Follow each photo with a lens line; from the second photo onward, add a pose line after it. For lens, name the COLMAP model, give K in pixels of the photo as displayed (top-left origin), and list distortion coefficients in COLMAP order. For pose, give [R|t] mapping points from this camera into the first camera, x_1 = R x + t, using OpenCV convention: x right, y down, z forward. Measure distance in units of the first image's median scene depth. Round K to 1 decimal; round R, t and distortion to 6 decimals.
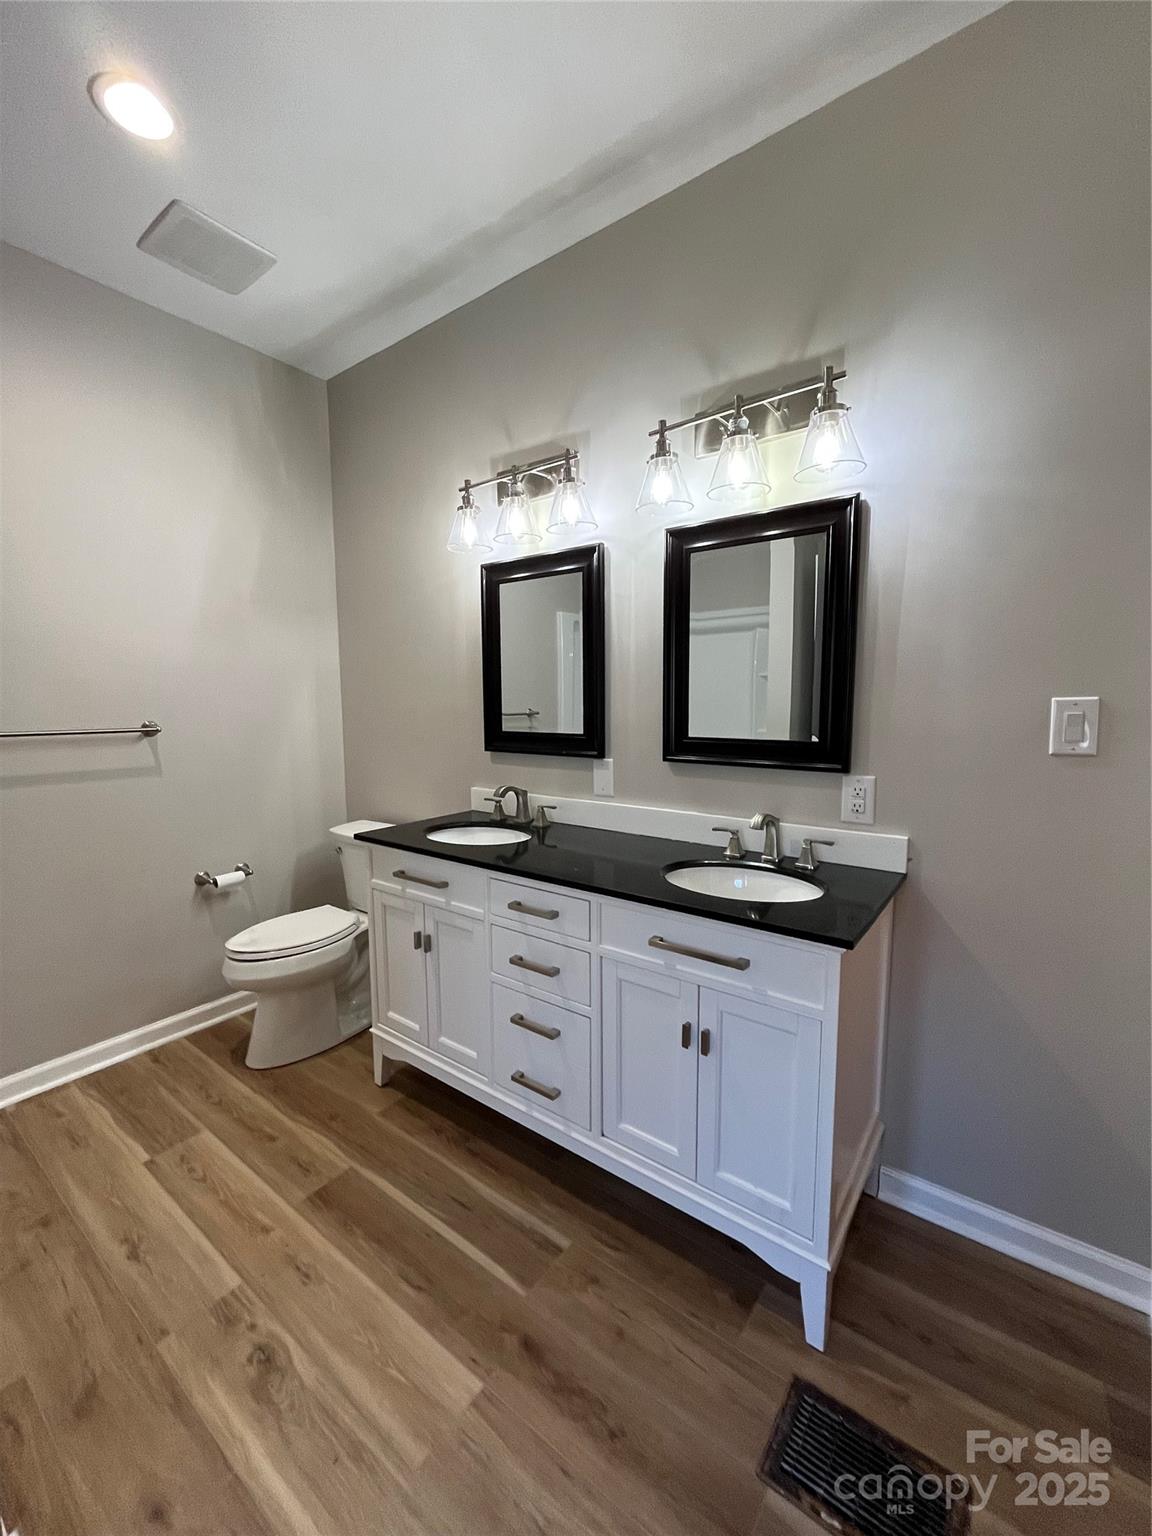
lens RADIAL K [[621.1, 0, 576.6], [0, 621.1, 767.1], [0, 0, 1]] dist [-0.002974, 0.000565]
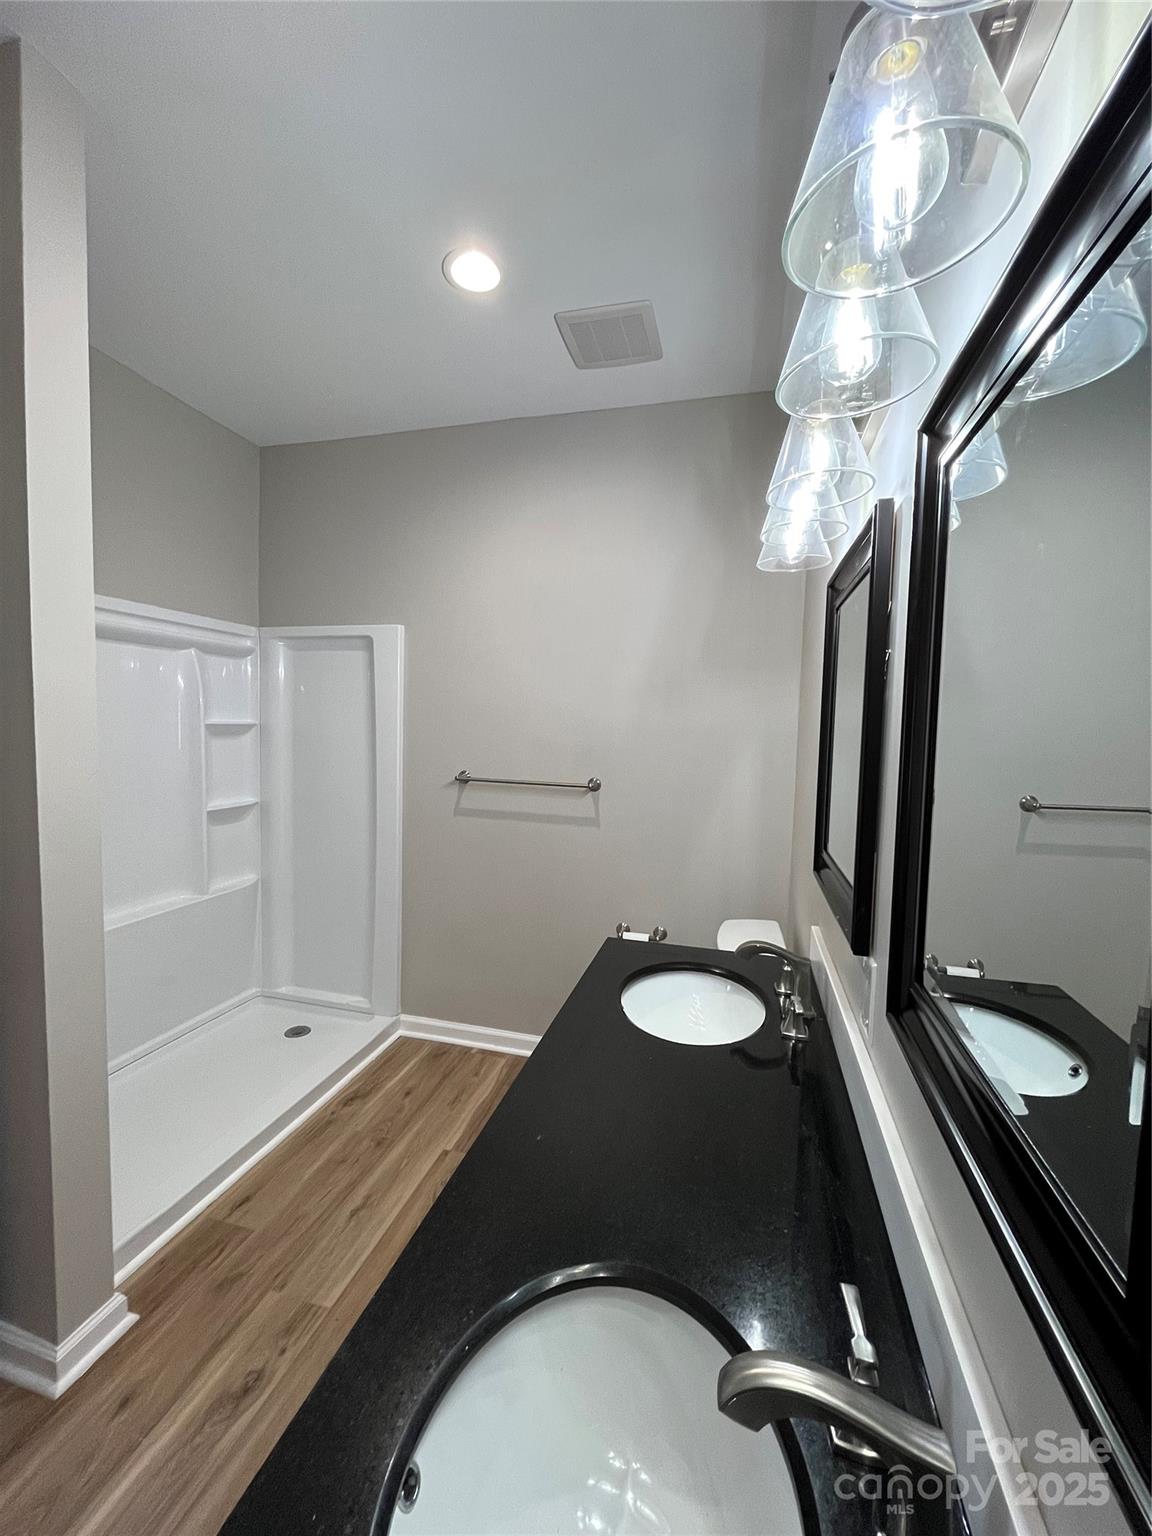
lens RADIAL K [[621.1, 0, 582.9], [0, 621.1, 768.4], [0, 0, 1]] dist [-0.002974, 0.000565]
pose [[0.377391, 0.078346, -0.922734, 0.464217], [-0.128642, 0.991189, 0.031544, -0.167250], [0.917075, 0.106798, 0.384145, 0.736060]]
